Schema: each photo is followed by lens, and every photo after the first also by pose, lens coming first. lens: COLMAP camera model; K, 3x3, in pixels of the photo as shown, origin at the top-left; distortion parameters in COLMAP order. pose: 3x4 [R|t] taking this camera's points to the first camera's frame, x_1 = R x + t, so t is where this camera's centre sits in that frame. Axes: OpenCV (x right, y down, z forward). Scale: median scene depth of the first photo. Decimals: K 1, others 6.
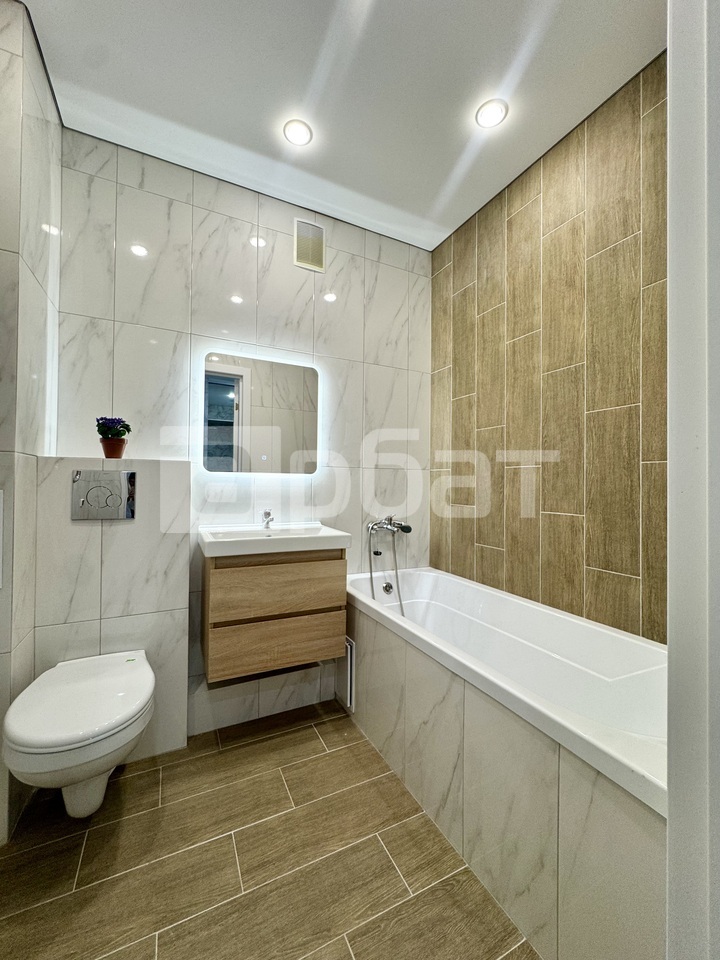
lens RADIAL K [[398.4, 0, 360.0], [0, 398.4, 480.0], [0, 0, 1]] dist [-0.001911, -0.000359]
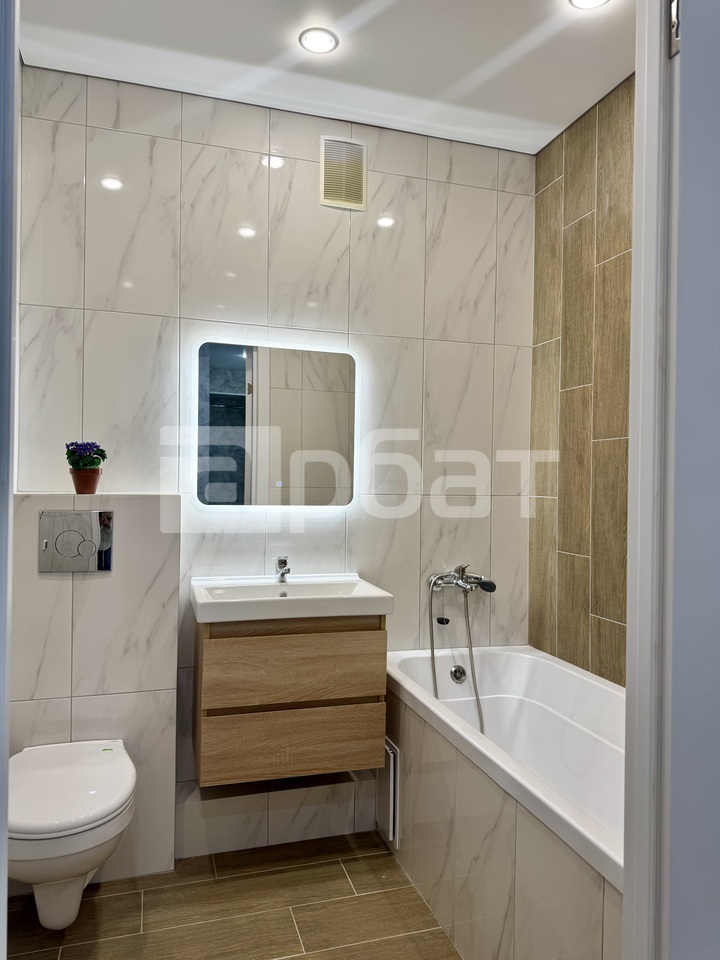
lens RADIAL K [[723.0, 0, 360.0], [0, 723.0, 480.0], [0, 0, 1]] dist [0.063648, -0.095076]
pose [[0.985989, 0.003534, -0.166774, 0.134615], [-0.001770, 0.999941, 0.010721, -0.085461], [0.166802, -0.010275, 0.985937, -0.286266]]
